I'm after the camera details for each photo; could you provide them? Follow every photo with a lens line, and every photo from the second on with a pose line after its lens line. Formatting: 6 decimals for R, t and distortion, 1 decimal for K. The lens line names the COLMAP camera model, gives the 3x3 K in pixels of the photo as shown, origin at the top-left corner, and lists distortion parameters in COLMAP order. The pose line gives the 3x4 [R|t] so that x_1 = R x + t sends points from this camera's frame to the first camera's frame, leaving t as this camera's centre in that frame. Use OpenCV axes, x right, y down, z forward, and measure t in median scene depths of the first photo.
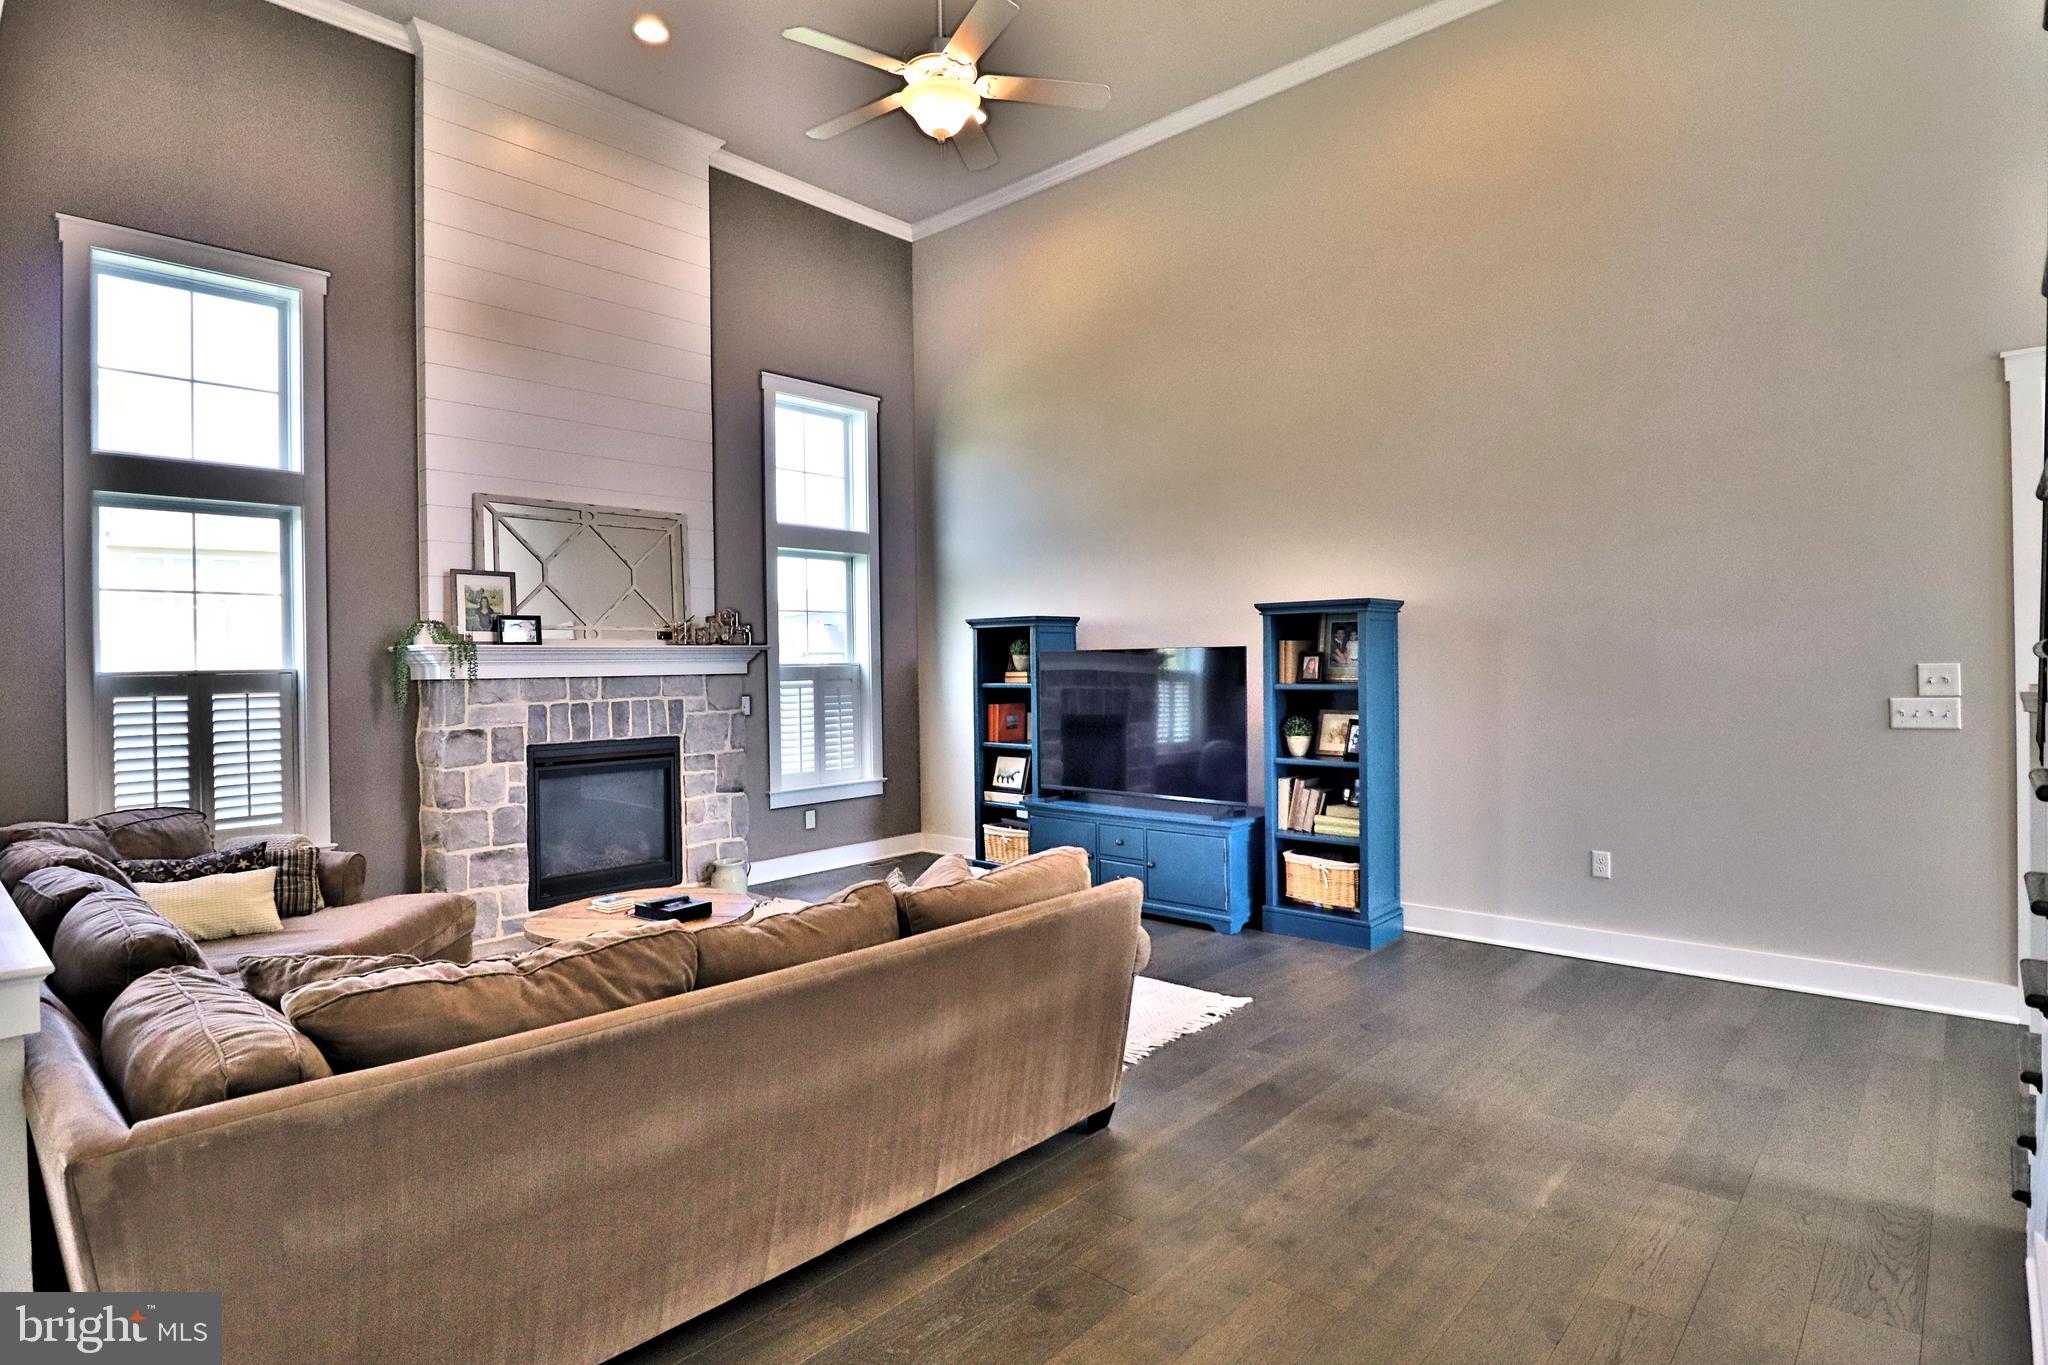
lens RADIAL K [[1055.5, 0, 1030.7], [0, 1055.5, 663.5], [0, 0, 1]] dist [0.000912, -0.014825]
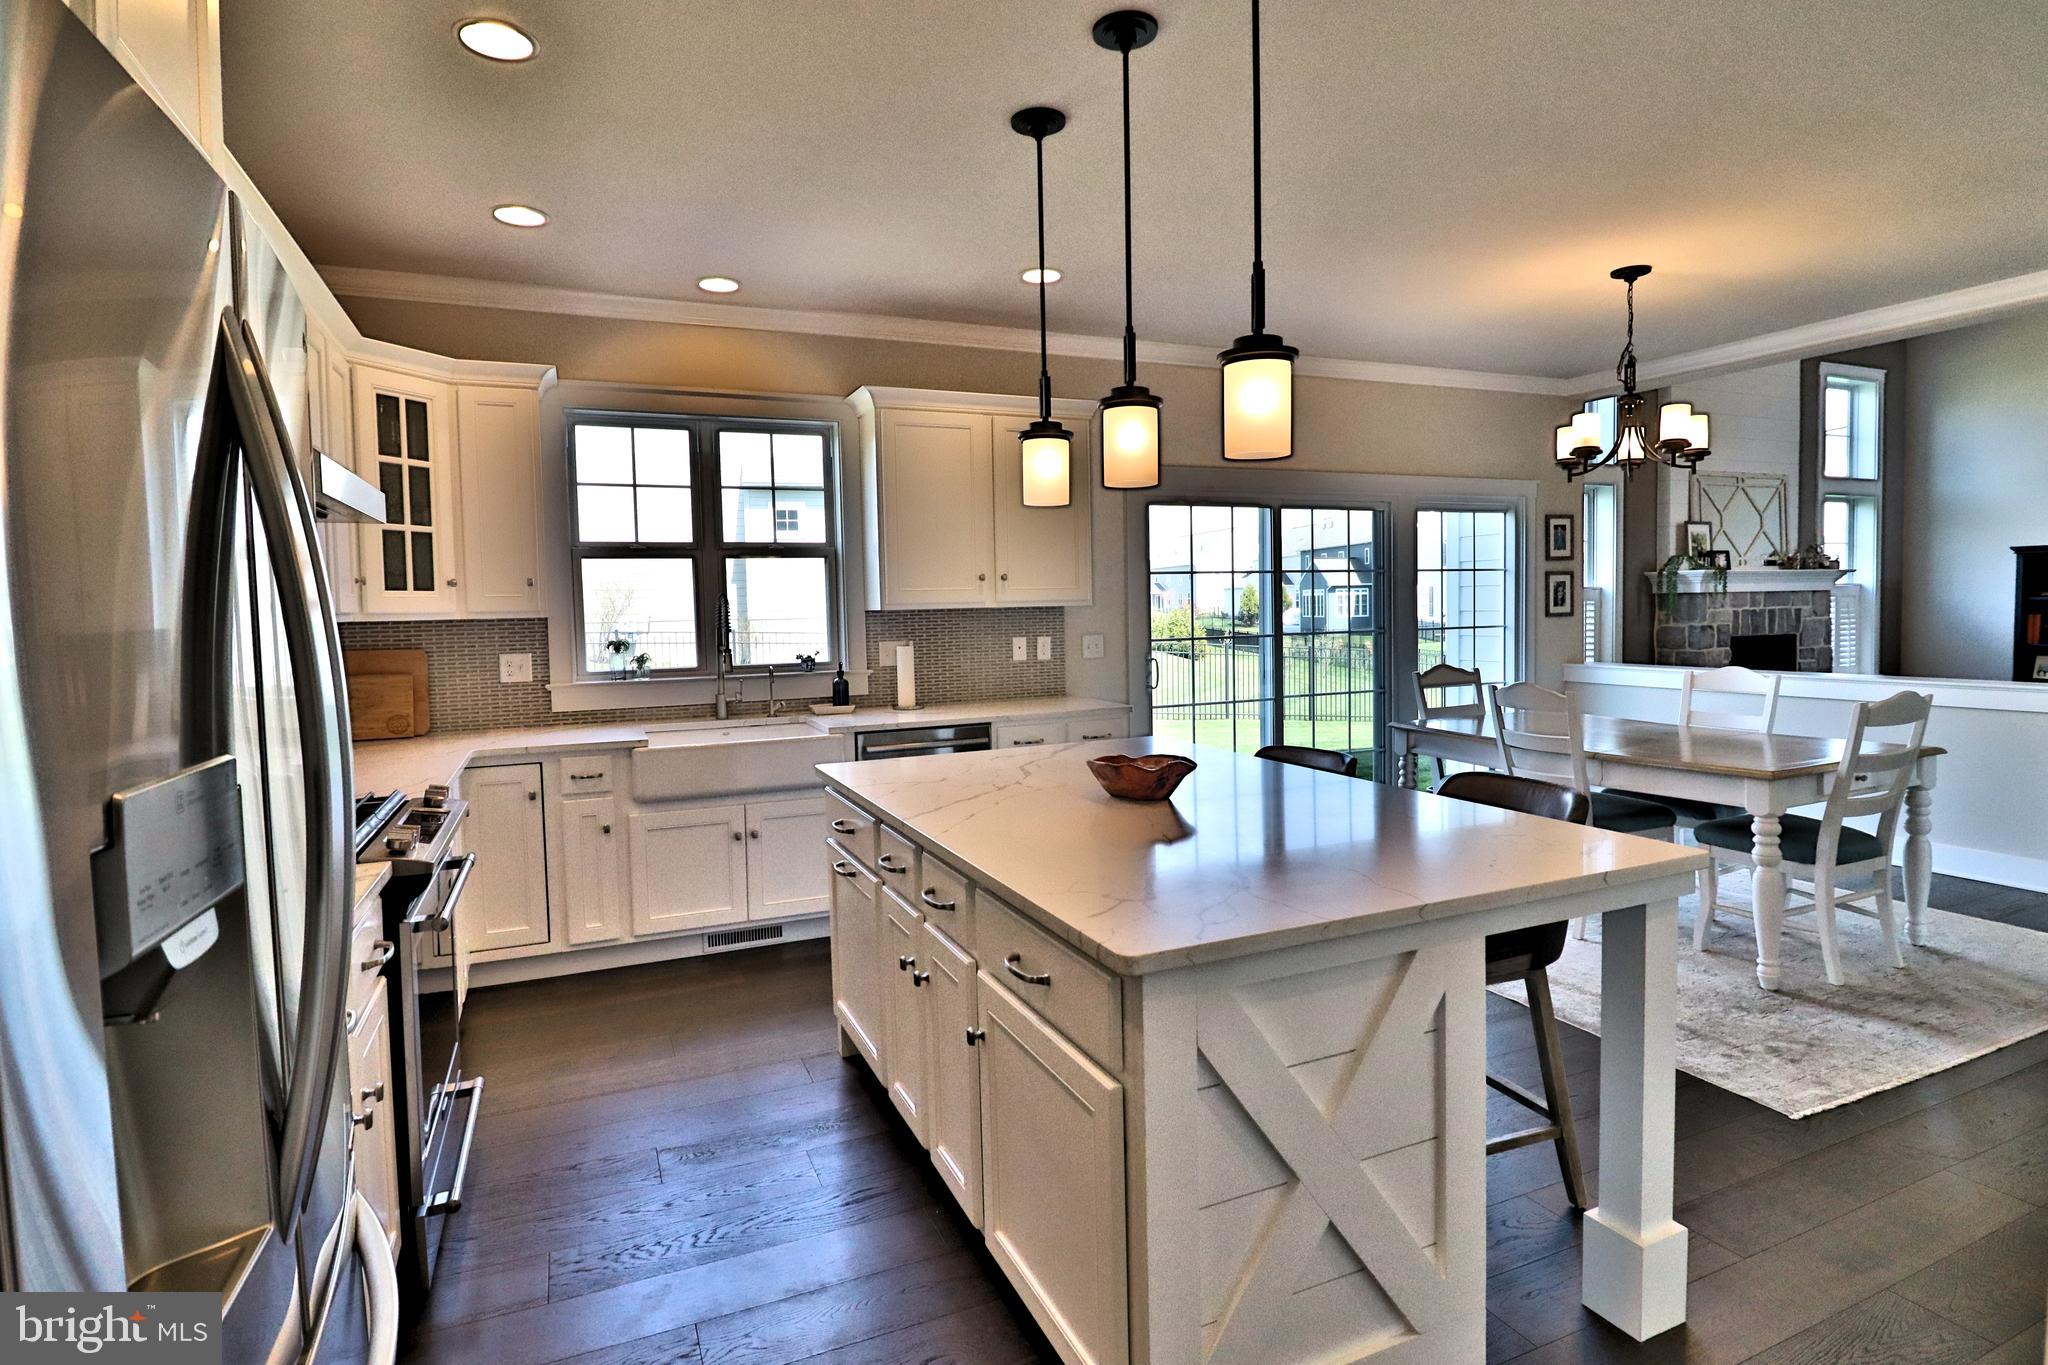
lens RADIAL K [[1055.5, 0, 1036.6], [0, 1055.5, 663.8], [0, 0, 1]] dist [0.000912, -0.014825]
pose [[0.912820, 0.019705, -0.407887, -0.760569], [0.005691, 0.998124, 0.060954, 0.018280], [0.408323, -0.057961, 0.910995, -0.773610]]
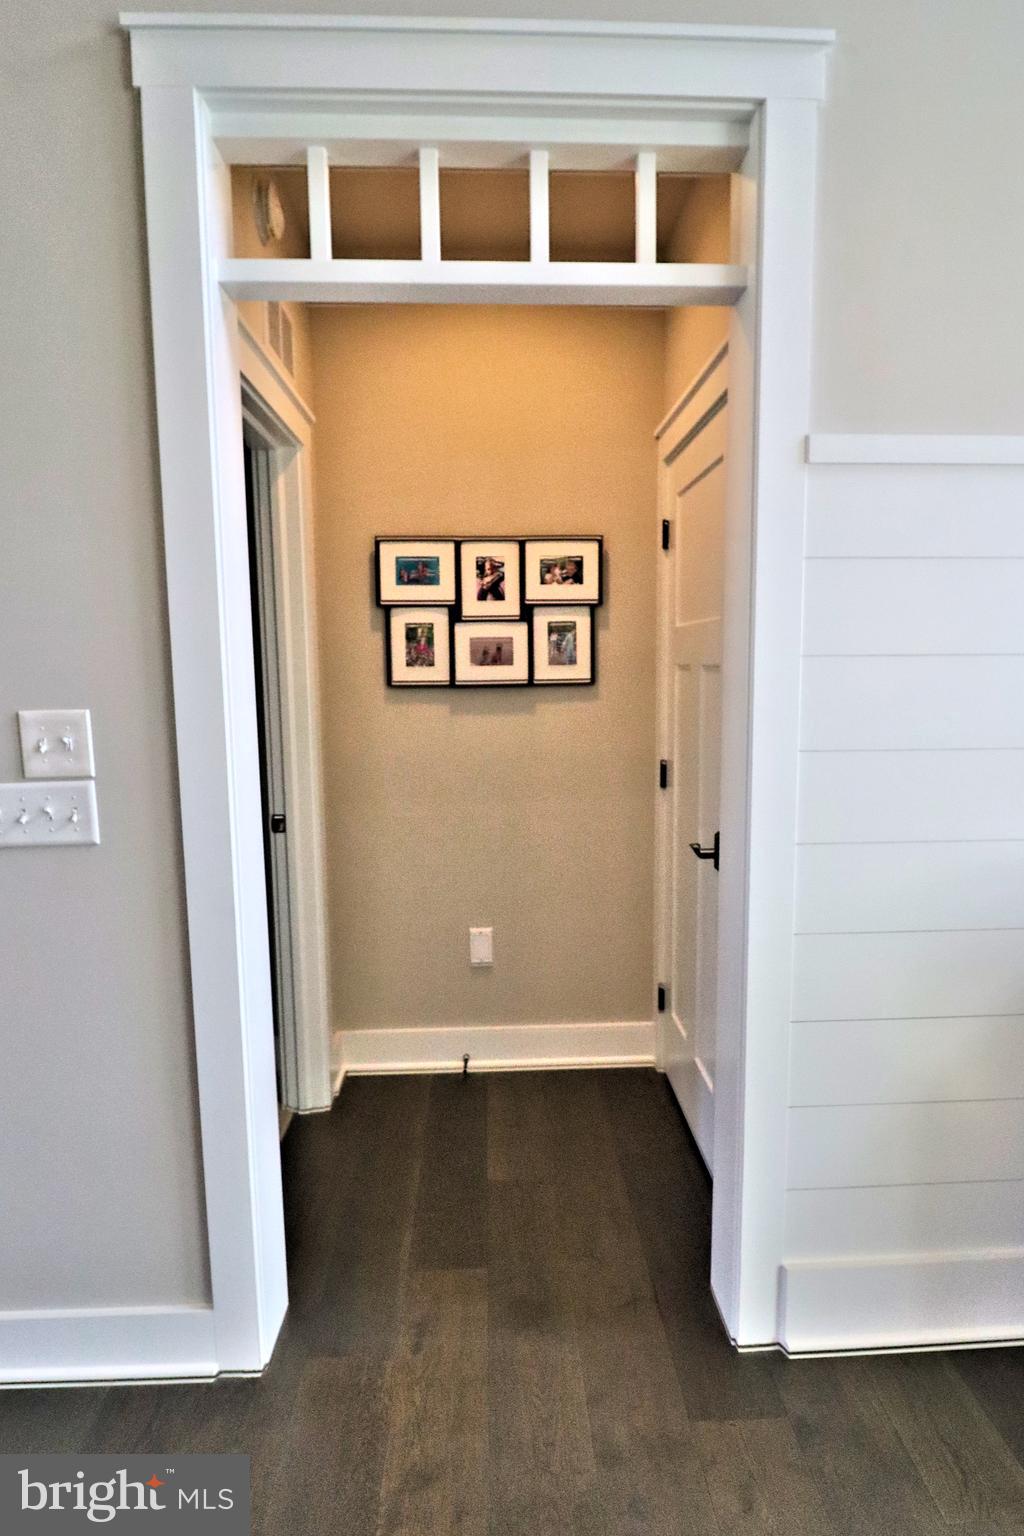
lens RADIAL K [[791.6, 0, 521.3], [0, 791.6, 759.6], [0, 0, 1]] dist [0.000912, -0.014825]
pose [[0.731041, -0.077969, 0.677865, 0.566946], [0.000633, 0.993527, 0.113594, -0.013668], [-0.682334, -0.082613, 0.726358, 0.431333]]
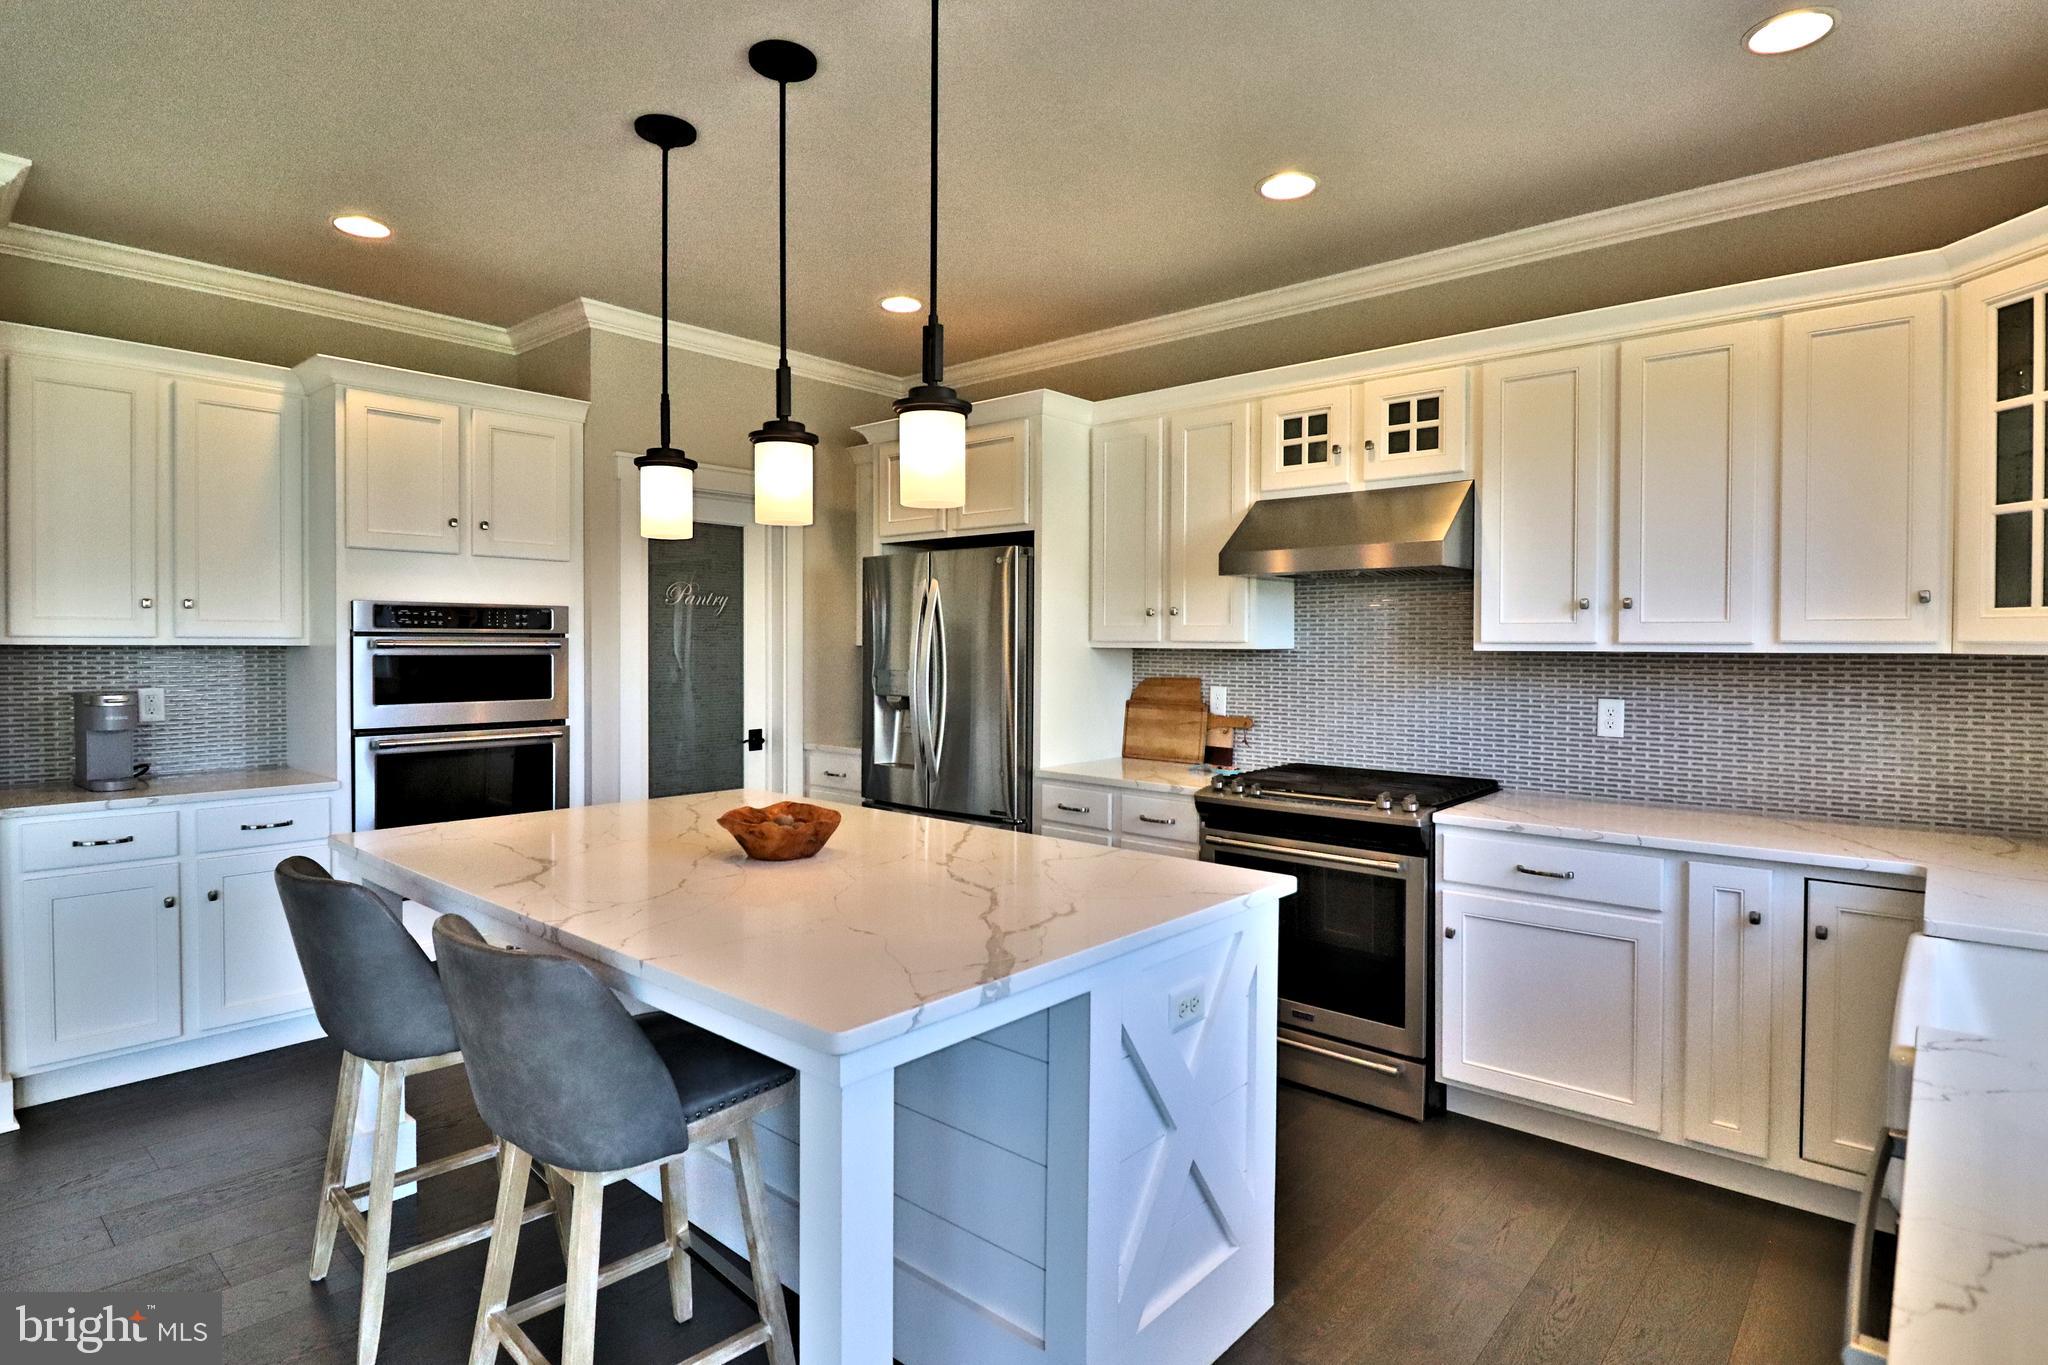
lens RADIAL K [[1055.5, 0, 1032.2], [0, 1055.5, 660.9], [0, 0, 1]] dist [0.000912, -0.014825]
pose [[-0.999758, 0.011839, -0.018564, -1.007949], [0.011516, 0.999782, 0.017402, 0.020077], [0.018766, 0.017184, -0.999676, 0.112351]]
